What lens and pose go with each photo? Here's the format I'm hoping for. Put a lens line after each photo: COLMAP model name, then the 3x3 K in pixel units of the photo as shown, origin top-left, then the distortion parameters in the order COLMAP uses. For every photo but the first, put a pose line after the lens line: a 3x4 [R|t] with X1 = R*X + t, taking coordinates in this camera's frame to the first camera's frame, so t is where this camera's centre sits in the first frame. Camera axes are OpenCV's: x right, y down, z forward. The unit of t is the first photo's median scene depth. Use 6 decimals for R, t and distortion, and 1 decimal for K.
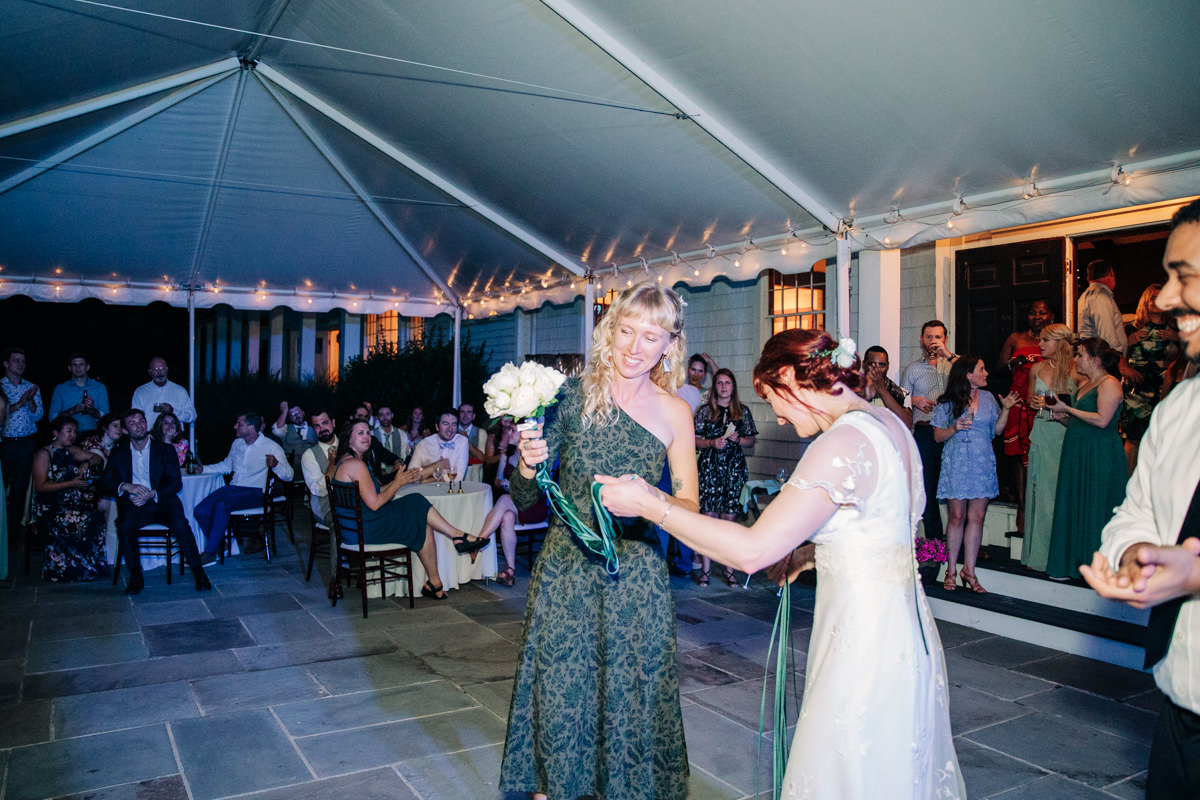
lens RADIAL K [[942.7, 0, 600.9], [0, 942.7, 386.8], [0, 0, 1]] dist [-0.104590, 0.086096]
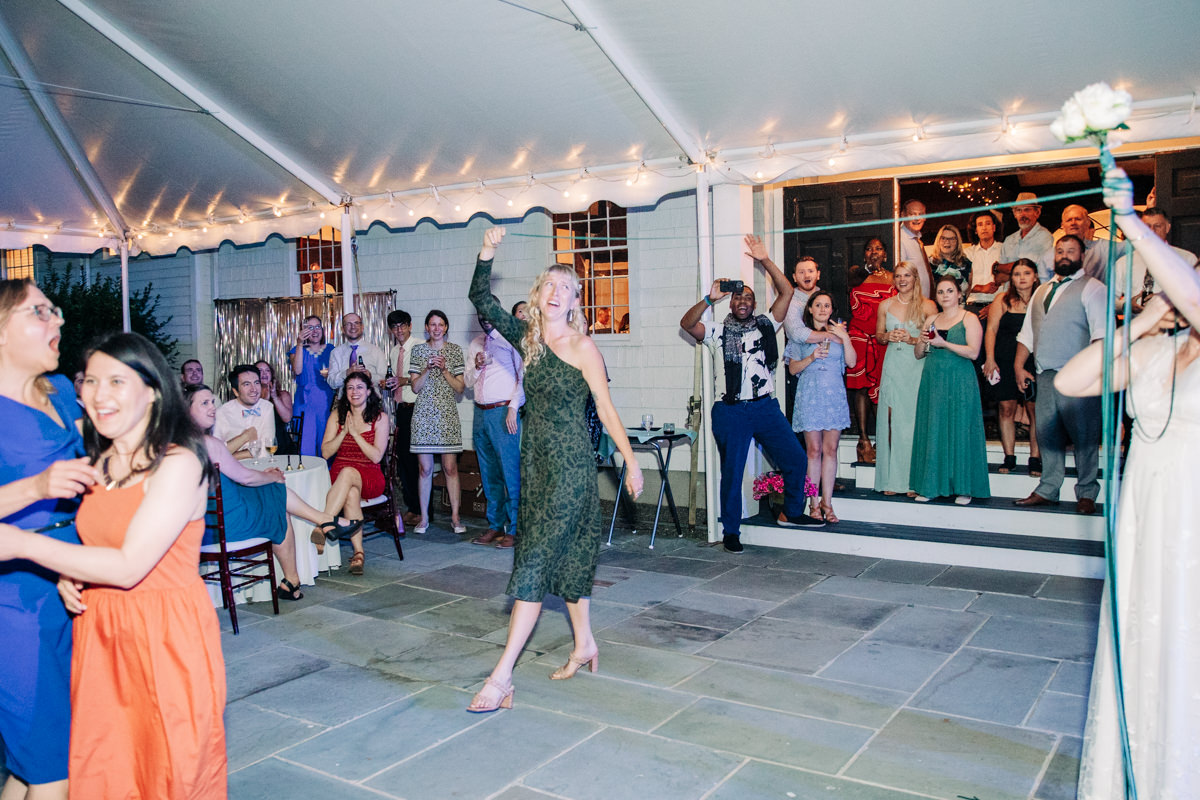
lens RADIAL K [[1057.1, 0, 600.1], [0, 1057.1, 409.1], [0, 0, 1]] dist [-0.100028, 0.006635]
pose [[0.894319, -0.060810, 0.443278, -0.332524], [0.027091, 0.996263, 0.082013, -0.007093], [-0.446608, -0.061337, 0.892625, 0.074873]]
